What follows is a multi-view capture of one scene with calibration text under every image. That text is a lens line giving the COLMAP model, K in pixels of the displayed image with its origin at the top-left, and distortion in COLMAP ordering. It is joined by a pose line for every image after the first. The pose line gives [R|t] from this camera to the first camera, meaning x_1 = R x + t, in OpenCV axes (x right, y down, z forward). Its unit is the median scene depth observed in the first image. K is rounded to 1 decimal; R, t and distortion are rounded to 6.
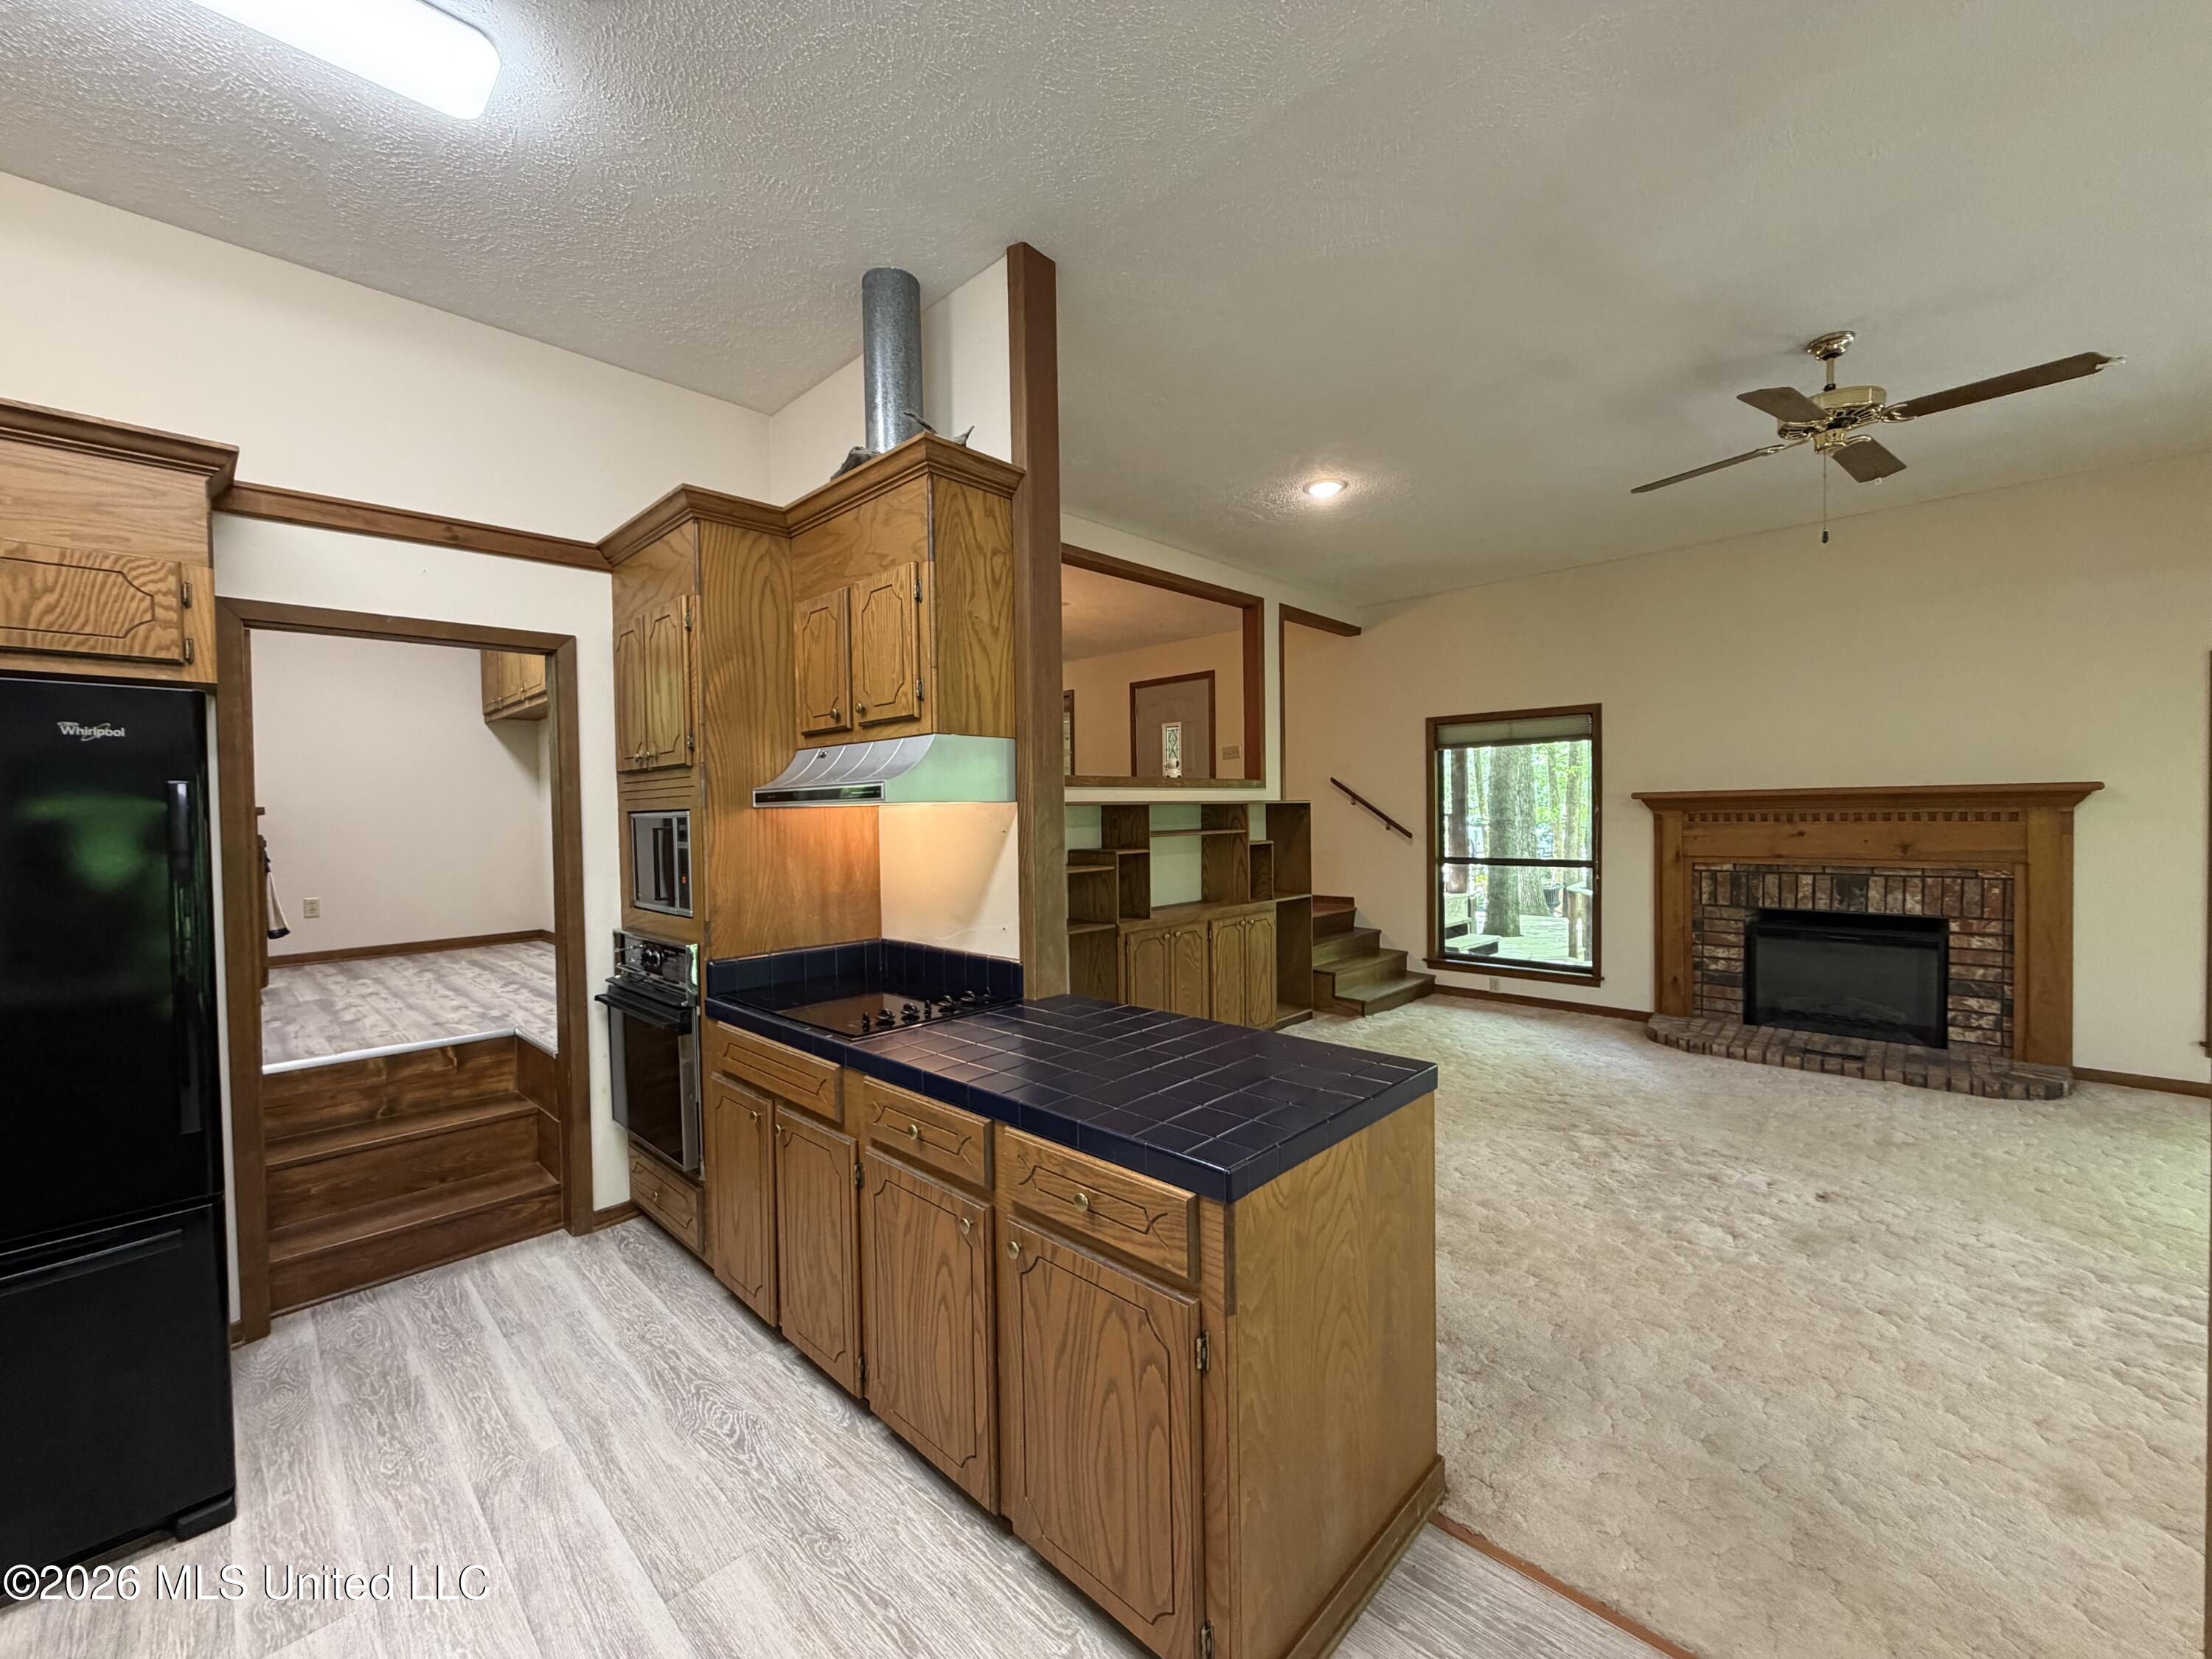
lens RADIAL K [[880.1, 0, 1103.2], [0, 880.1, 833.9], [0, 0, 1]] dist [-0.000974, -0.000025]
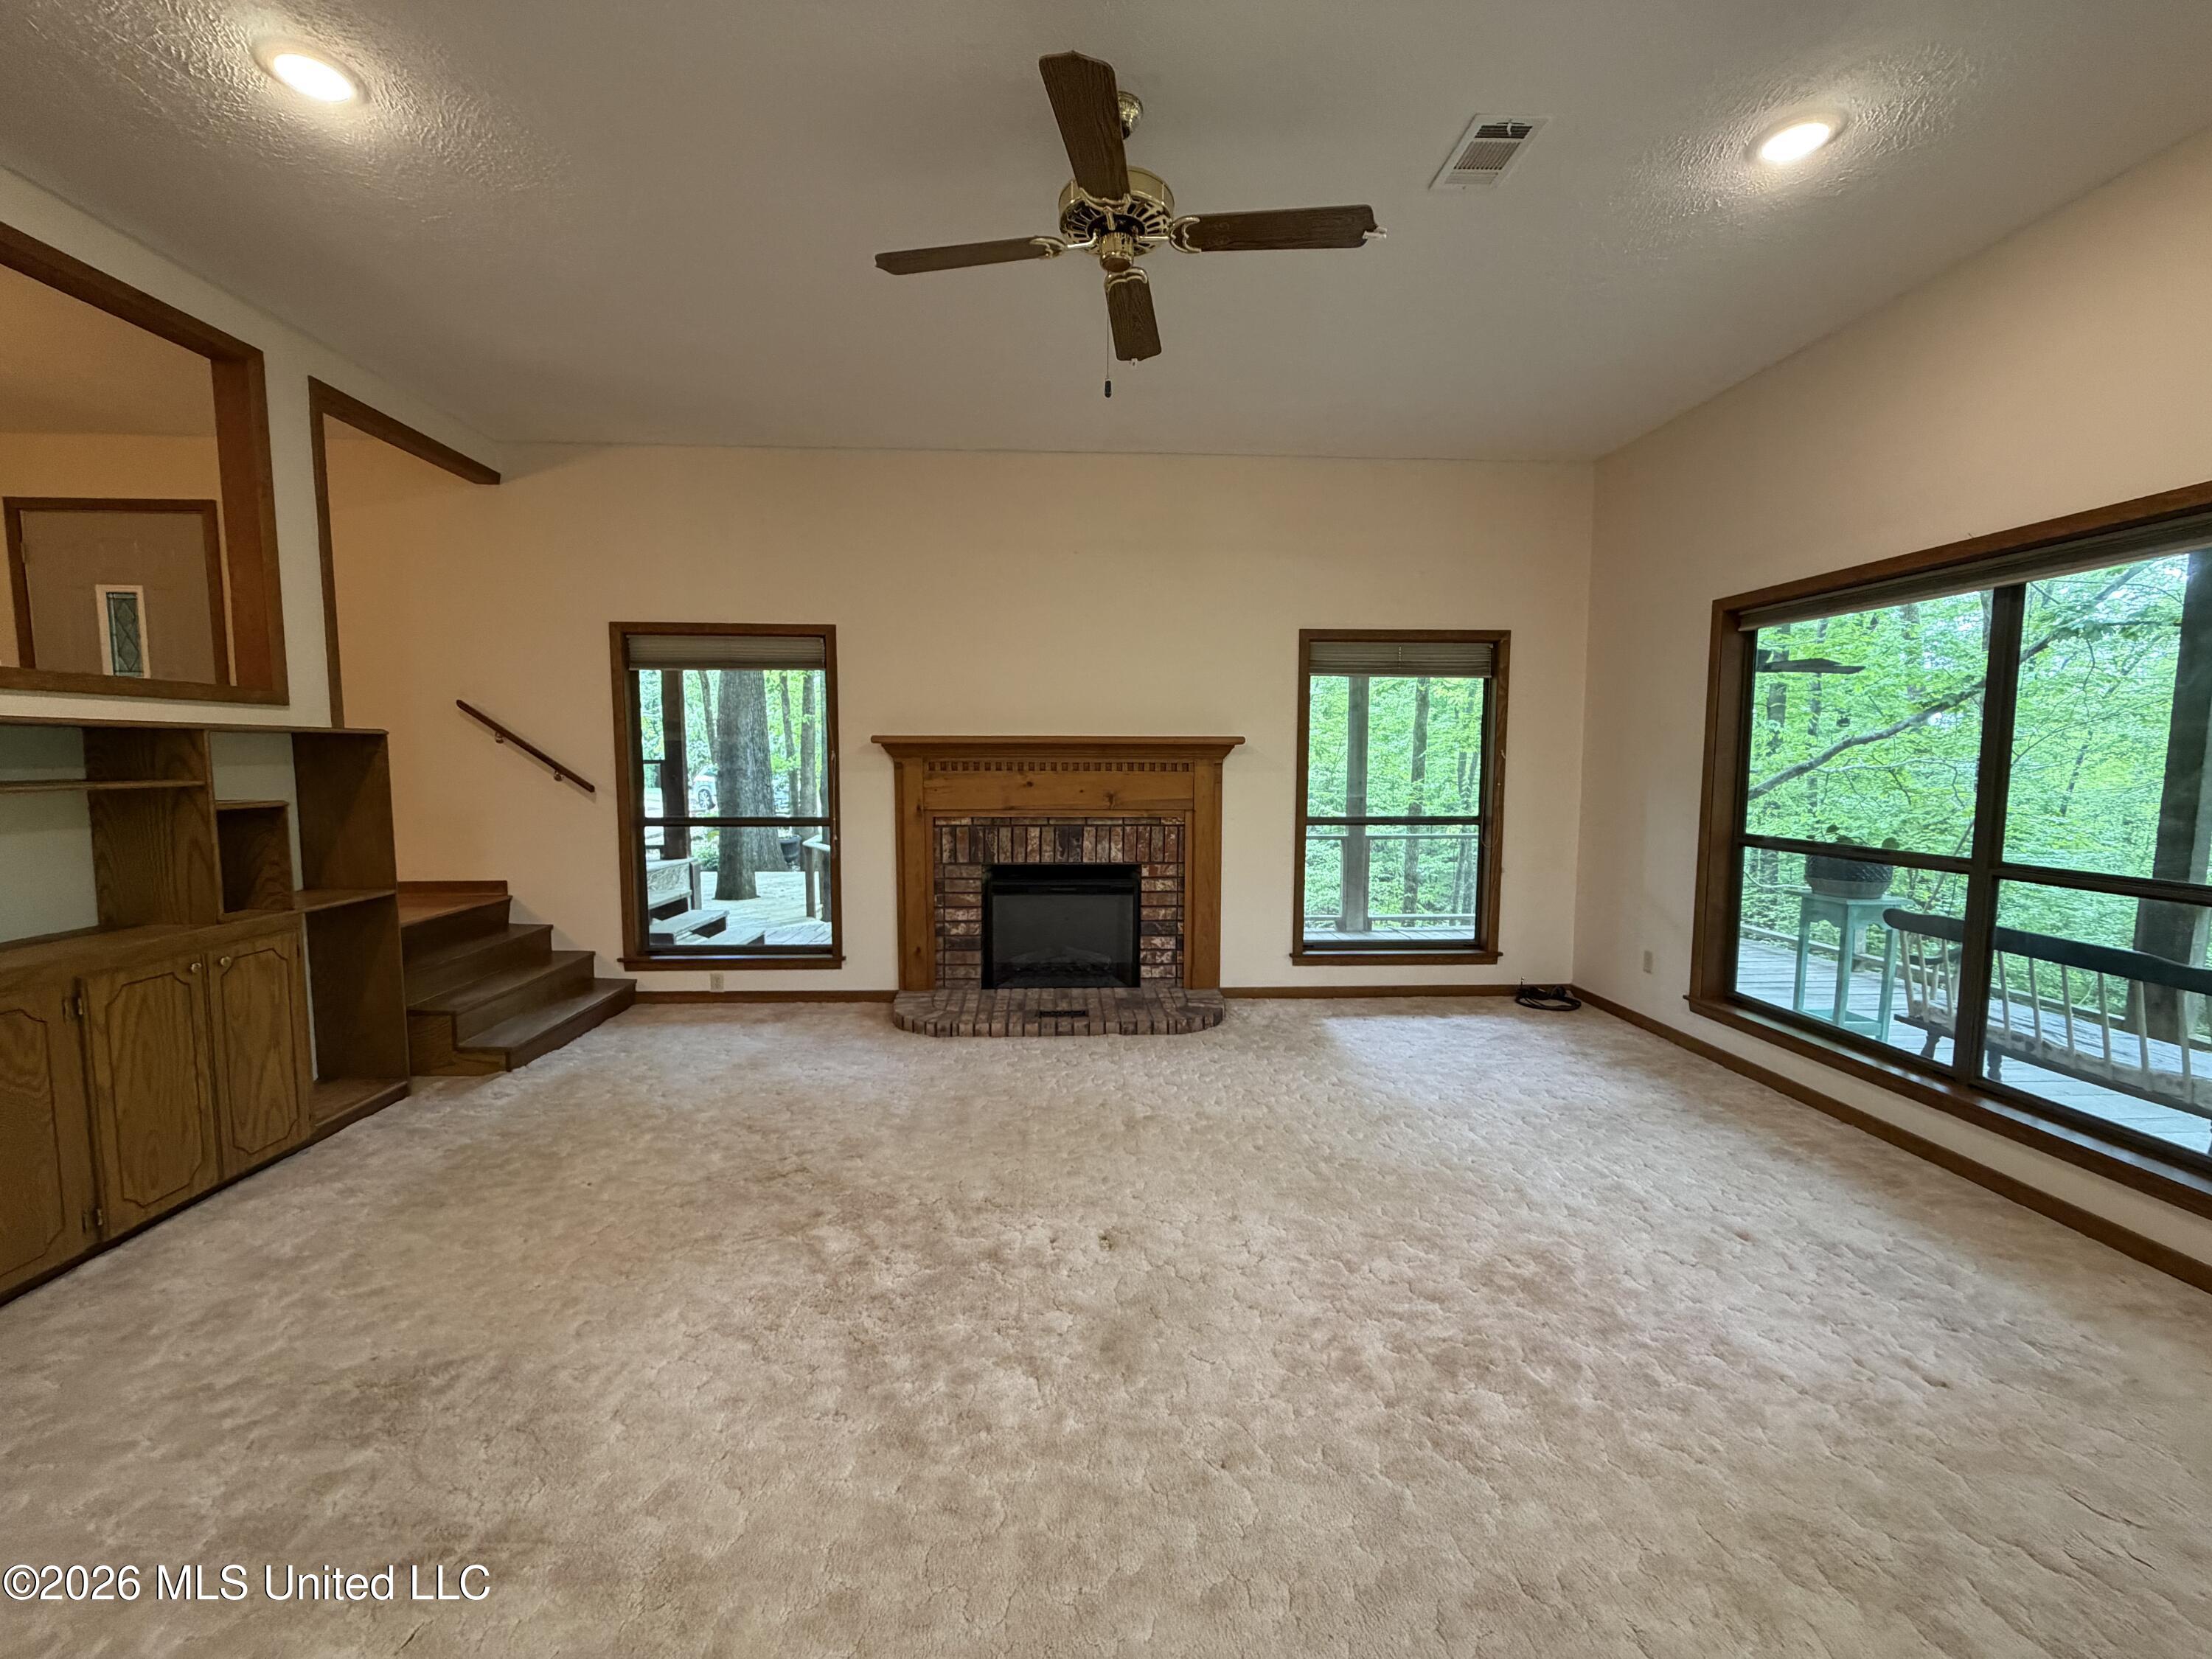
lens RADIAL K [[880.1, 0, 1103.2], [0, 880.1, 833.9], [0, 0, 1]] dist [-0.000974, -0.000025]
pose [[0.687511, -0.045056, 0.724774, 0.159185], [0.004583, 0.998323, 0.057713, -0.000921], [-0.726159, -0.036357, 0.686565, 0.293108]]
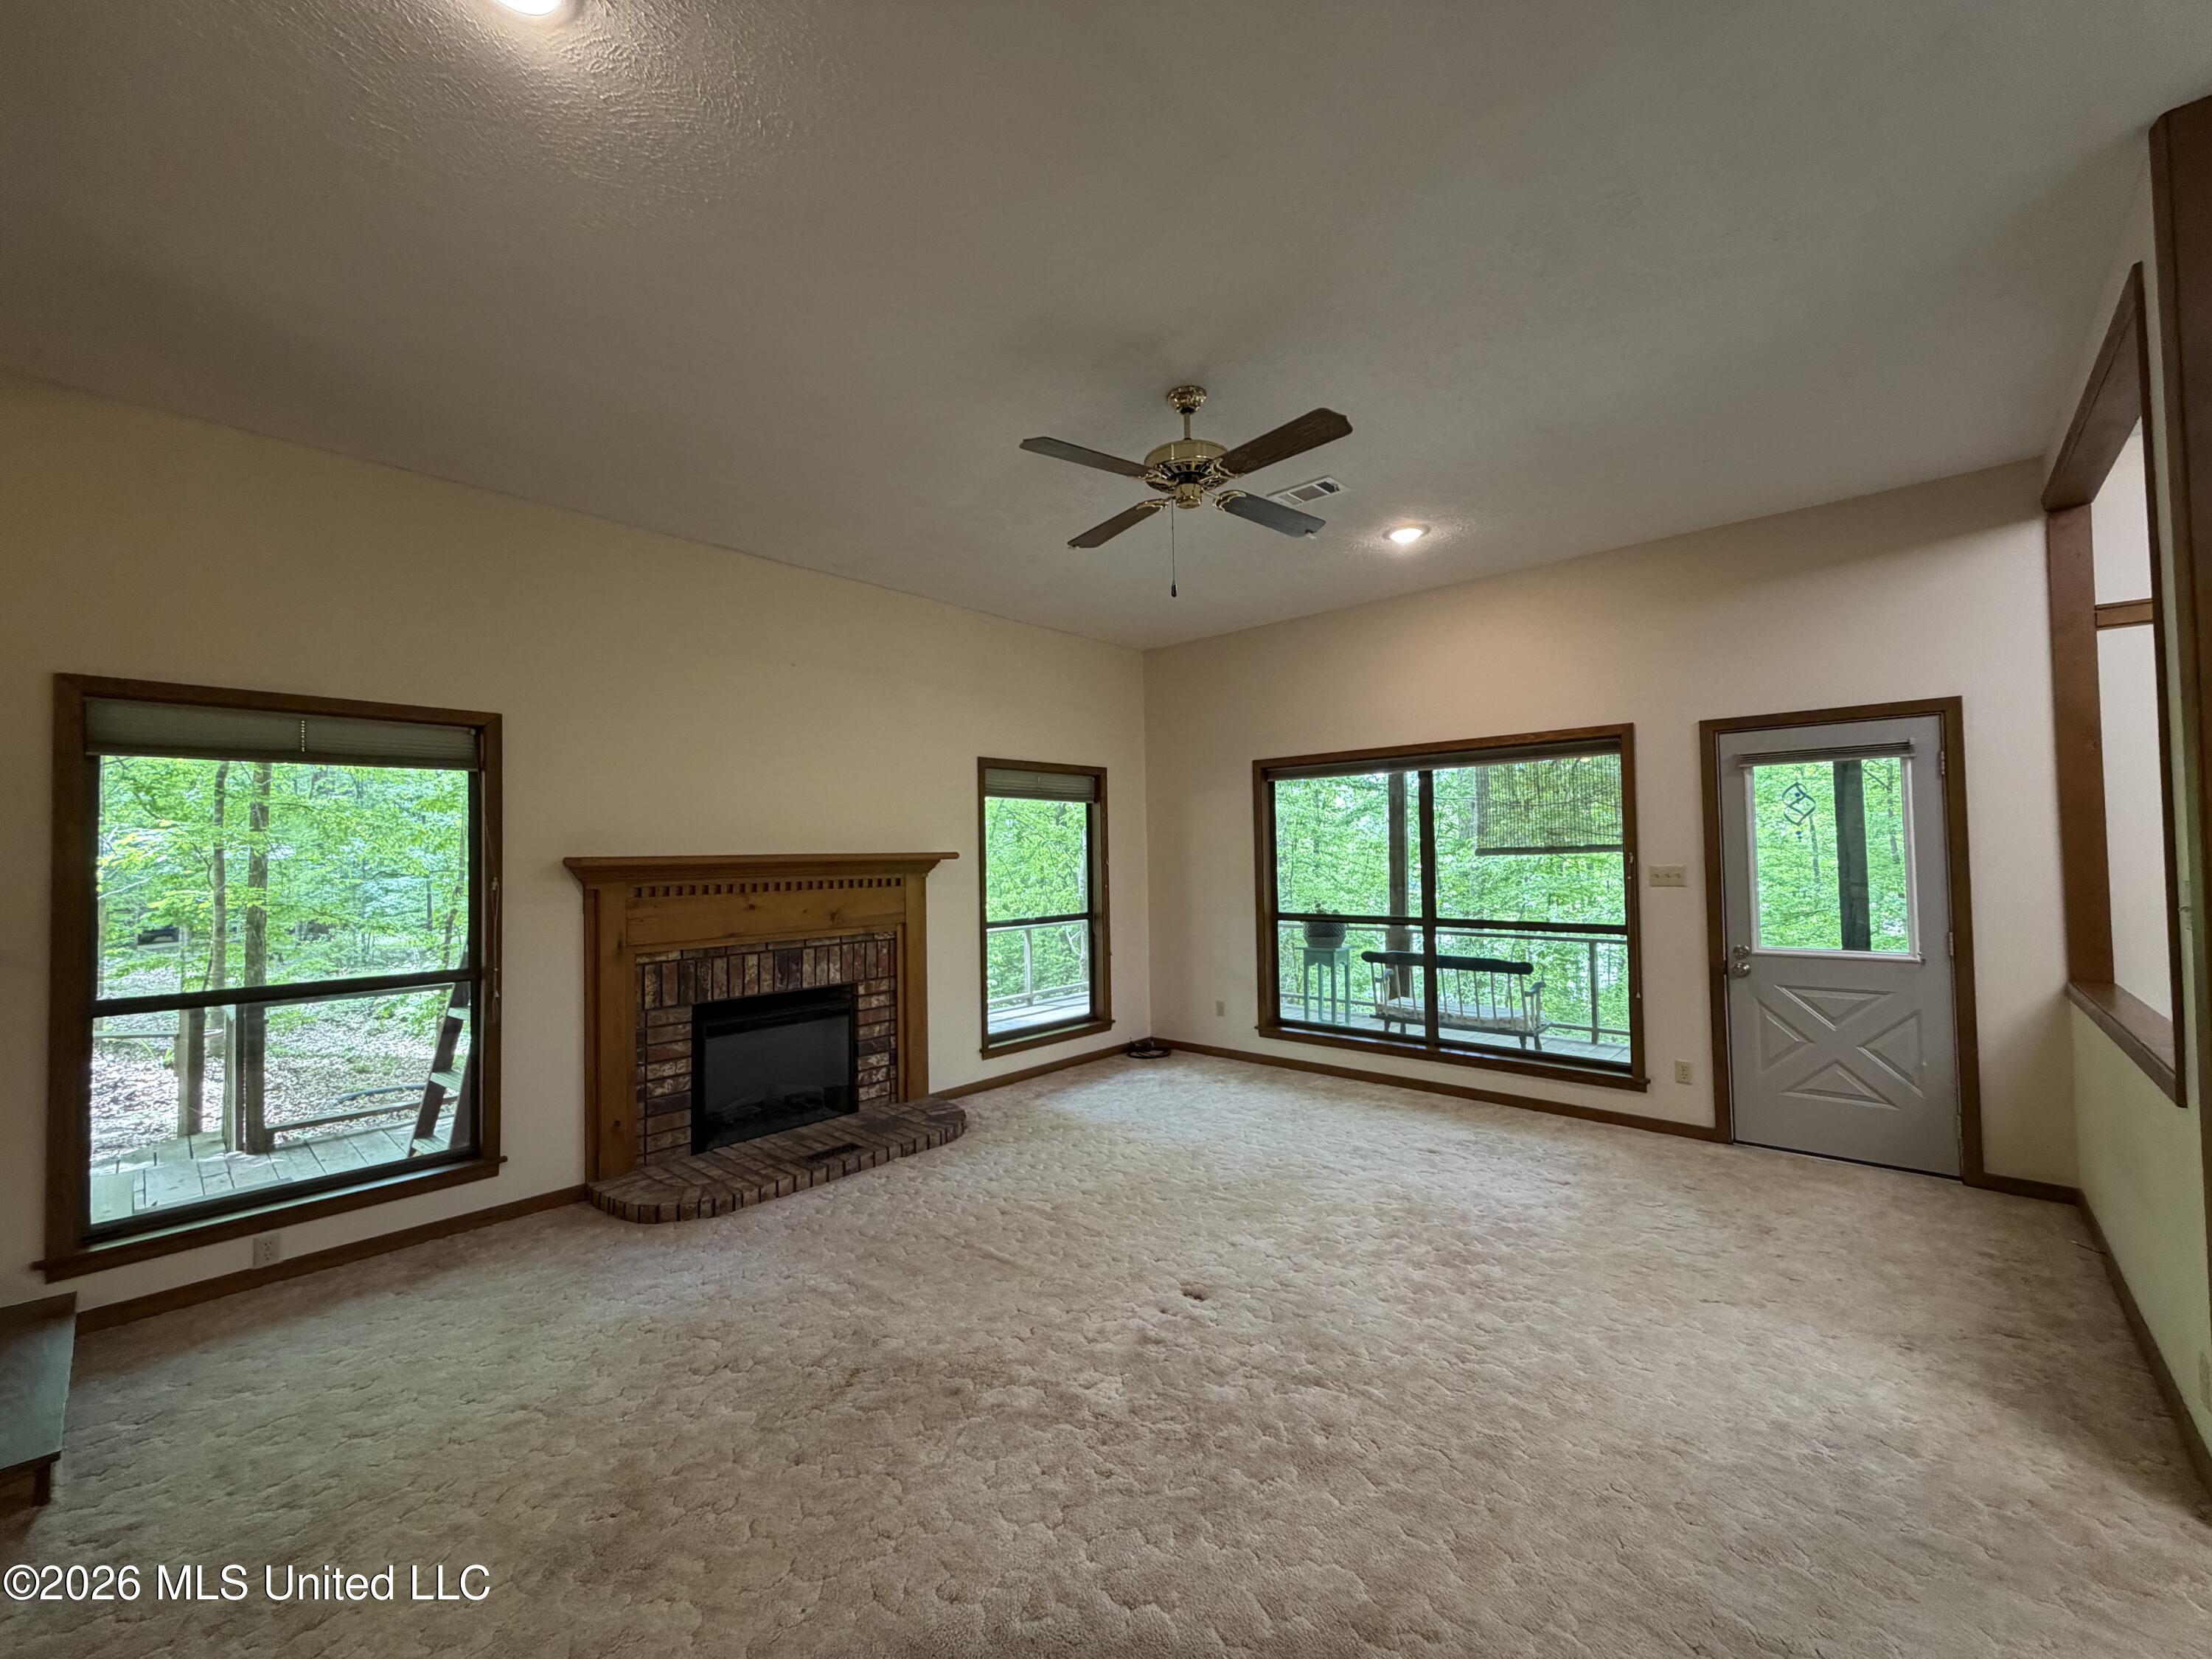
lens RADIAL K [[880.1, 0, 1103.2], [0, 880.1, 833.9], [0, 0, 1]] dist [-0.000974, -0.000025]
pose [[-0.027155, 0.039011, 0.998870, -0.076987], [0.042717, 0.998371, -0.037830, -0.024685], [-0.998718, 0.041641, -0.028777, 0.690444]]
